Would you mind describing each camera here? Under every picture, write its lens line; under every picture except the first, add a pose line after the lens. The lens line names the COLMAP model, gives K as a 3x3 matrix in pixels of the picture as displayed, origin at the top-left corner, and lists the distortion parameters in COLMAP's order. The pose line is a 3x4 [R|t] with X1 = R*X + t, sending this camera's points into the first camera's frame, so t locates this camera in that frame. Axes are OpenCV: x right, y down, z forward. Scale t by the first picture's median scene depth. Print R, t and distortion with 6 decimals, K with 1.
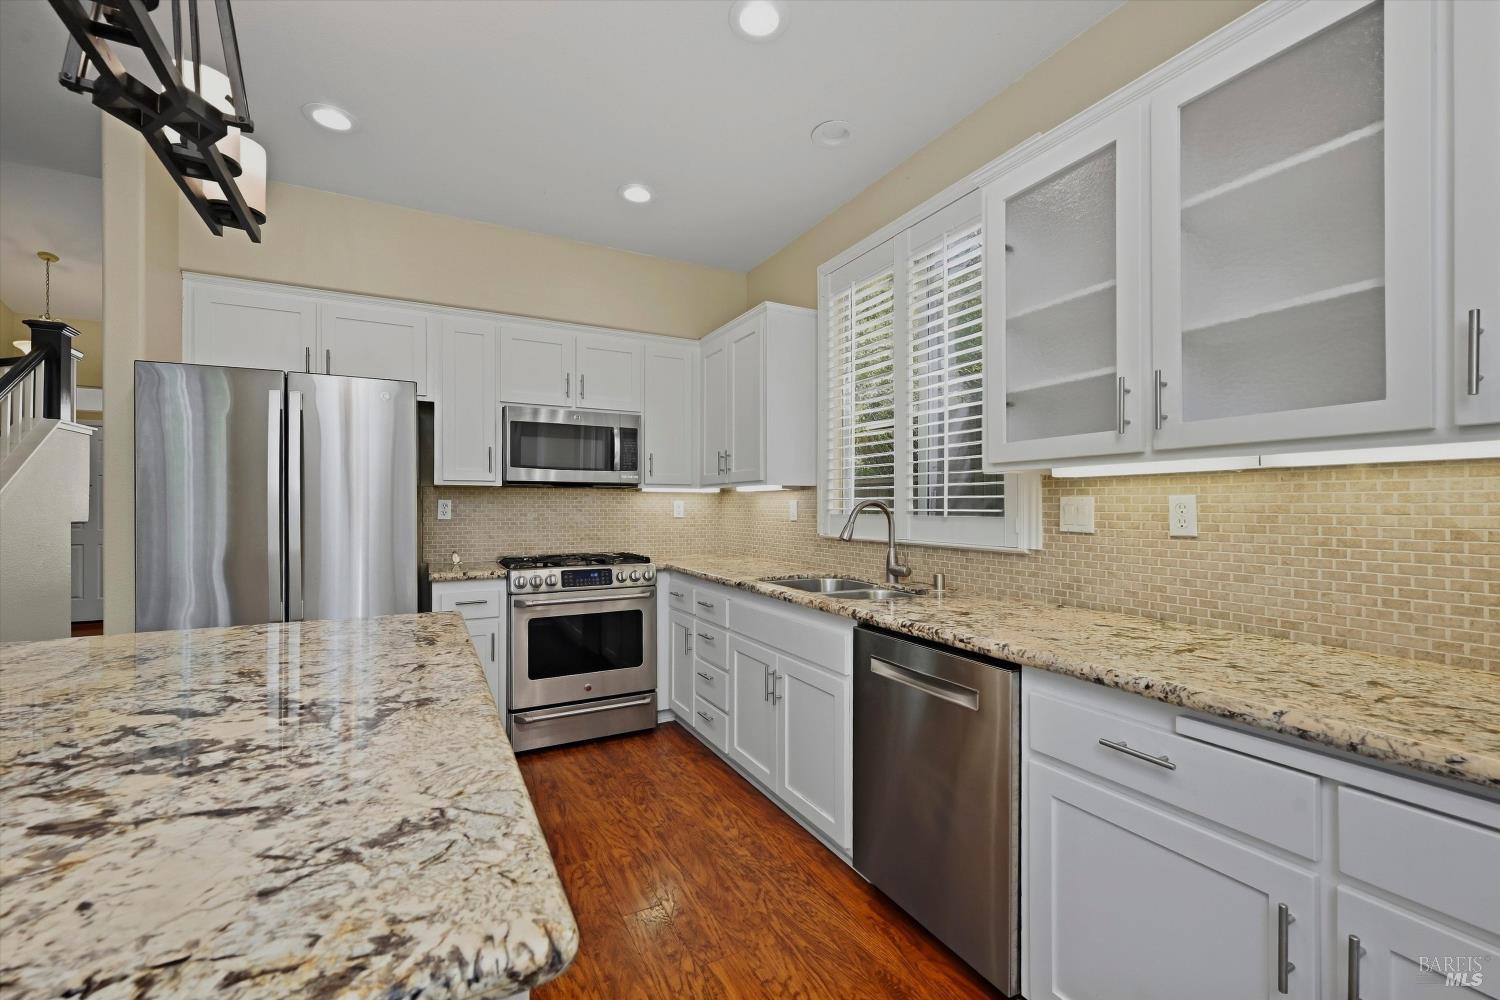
lens RADIAL K [[618.9, 0, 750.7], [0, 618.9, 505.3], [0, 0, 1]] dist [0.006981, 0.000461]
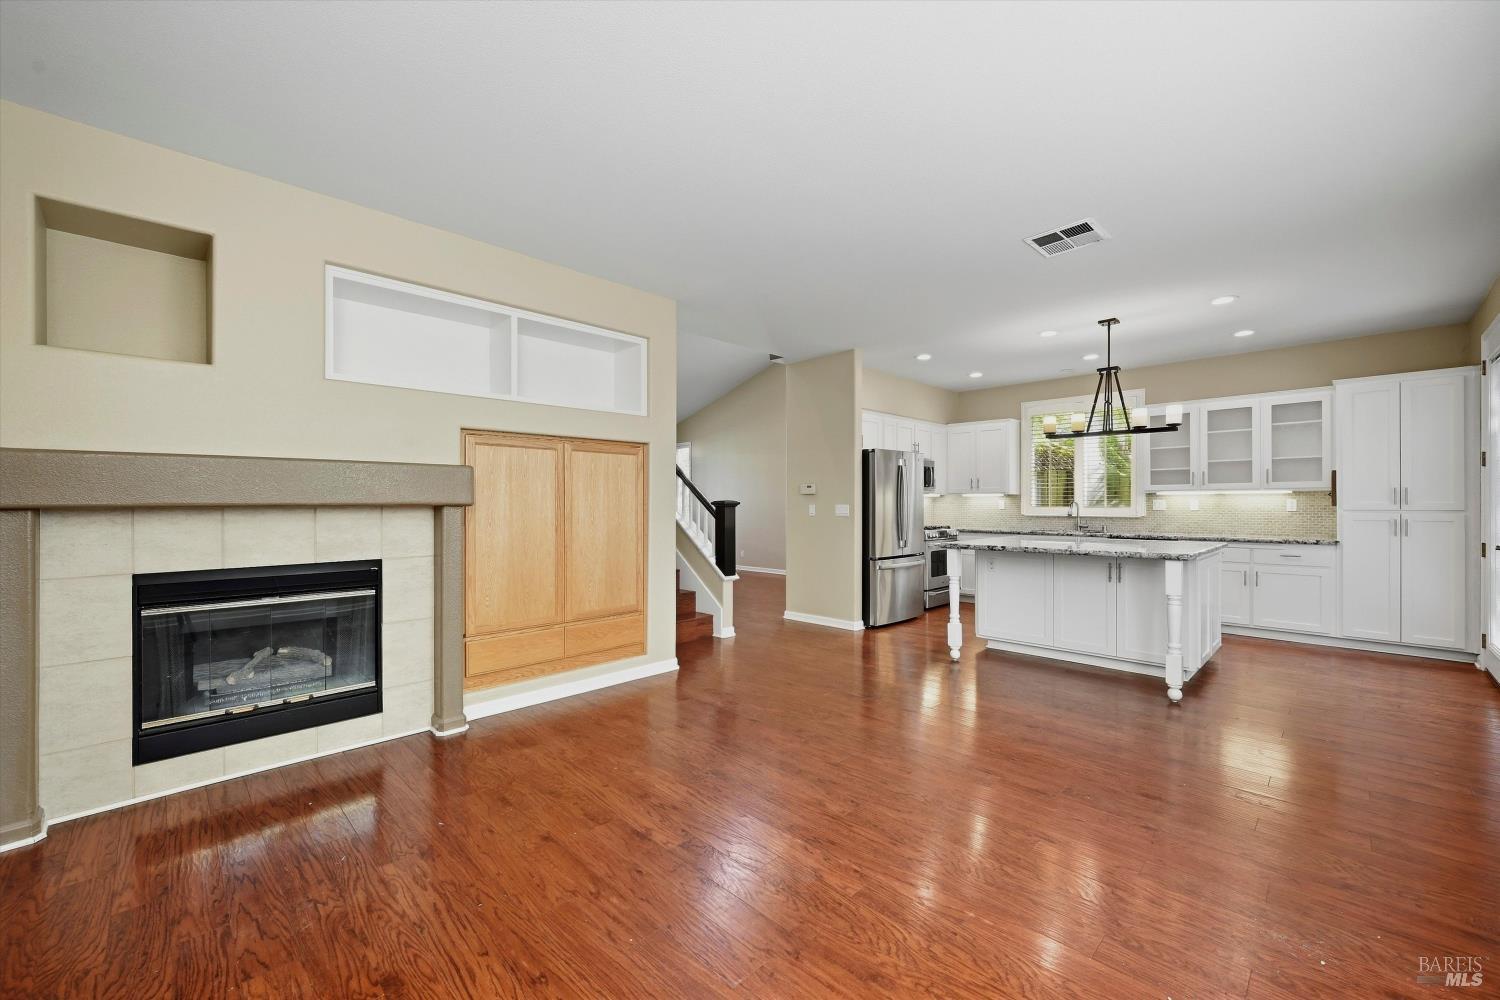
lens RADIAL K [[599.5, 0, 747.9], [0, 599.5, 504.6], [0, 0, 1]] dist [-0.000807, -0.000687]
pose [[0.956107, -0.000861, 0.293016, -2.489577], [0.000418, 0.999999, 0.001575, 0.004861], [-0.293017, -0.001383, 0.956106, -1.422589]]
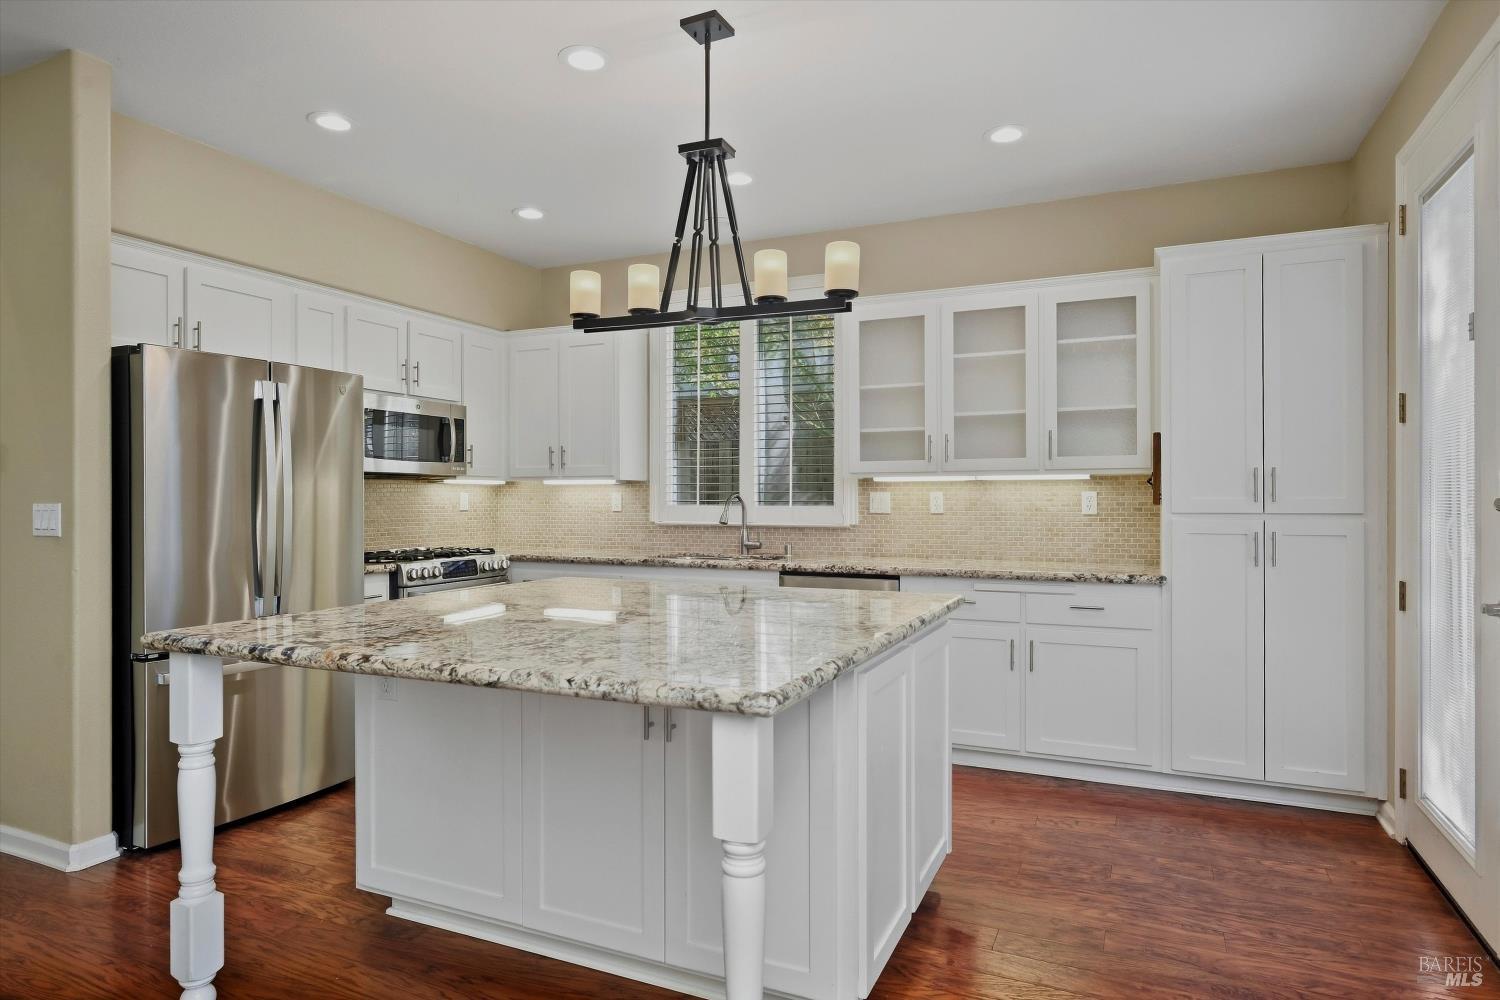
lens RADIAL K [[864.4, 0, 751.7], [0, 864.4, 499.3], [0, 0, 1]] dist [-0.015498, 0.004466]
pose [[0.790202, -0.000375, 0.612846, -1.165666], [0.000056, 1.000000, 0.000539, 0.003399], [-0.612846, -0.000392, 0.790202, -0.640567]]
